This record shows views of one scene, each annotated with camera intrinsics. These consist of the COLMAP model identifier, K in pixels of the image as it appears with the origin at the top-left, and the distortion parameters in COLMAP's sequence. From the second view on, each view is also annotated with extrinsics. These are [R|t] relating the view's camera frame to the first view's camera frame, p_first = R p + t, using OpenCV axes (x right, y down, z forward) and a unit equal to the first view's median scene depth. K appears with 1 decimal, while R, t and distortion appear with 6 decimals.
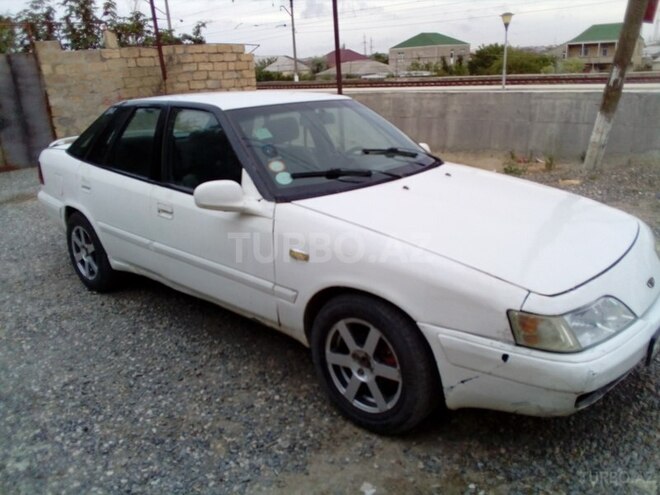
lens RADIAL K [[508.4, 0, 330.7], [0, 508.4, 251.7], [0, 0, 1]] dist [0.019607, -0.033774]
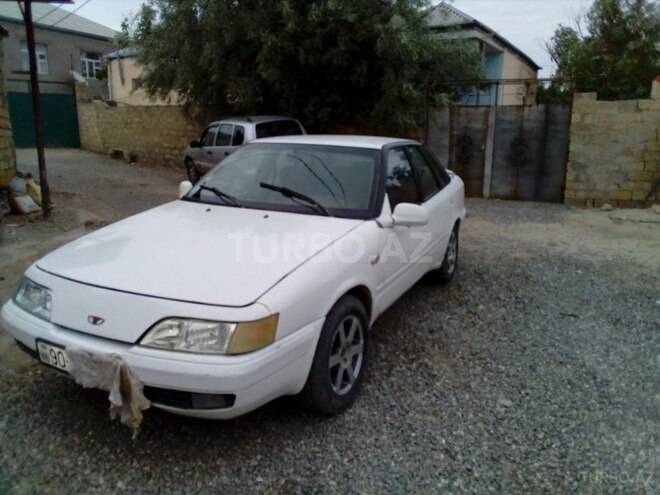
lens RADIAL K [[508.4, 0, 326.0], [0, 508.4, 246.3], [0, 0, 1]] dist [0.019607, -0.033774]
pose [[0.291572, 0.255584, -0.921772, 0.339264], [-0.344233, 0.927117, 0.148179, -0.079354], [0.892463, 0.274099, 0.358301, 0.202673]]
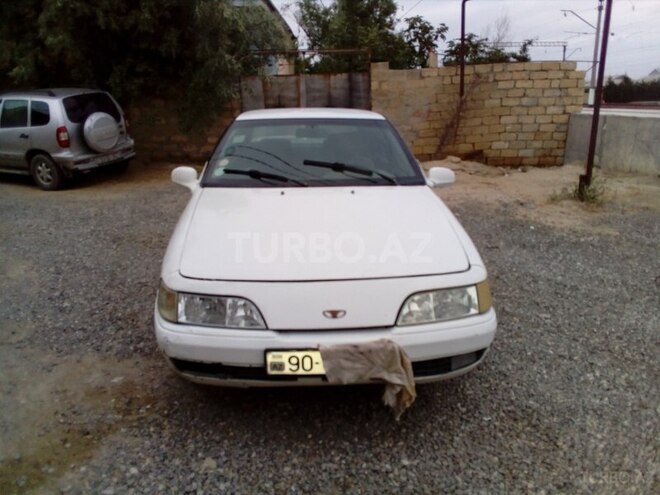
lens RADIAL K [[508.4, 0, 324.0], [0, 508.4, 247.0], [0, 0, 1]] dist [0.019607, -0.033774]
pose [[0.711640, 0.222947, -0.666230, 0.250597], [-0.245506, 0.967442, 0.061505, -0.024303], [0.658251, 0.119794, 0.743205, 0.047851]]
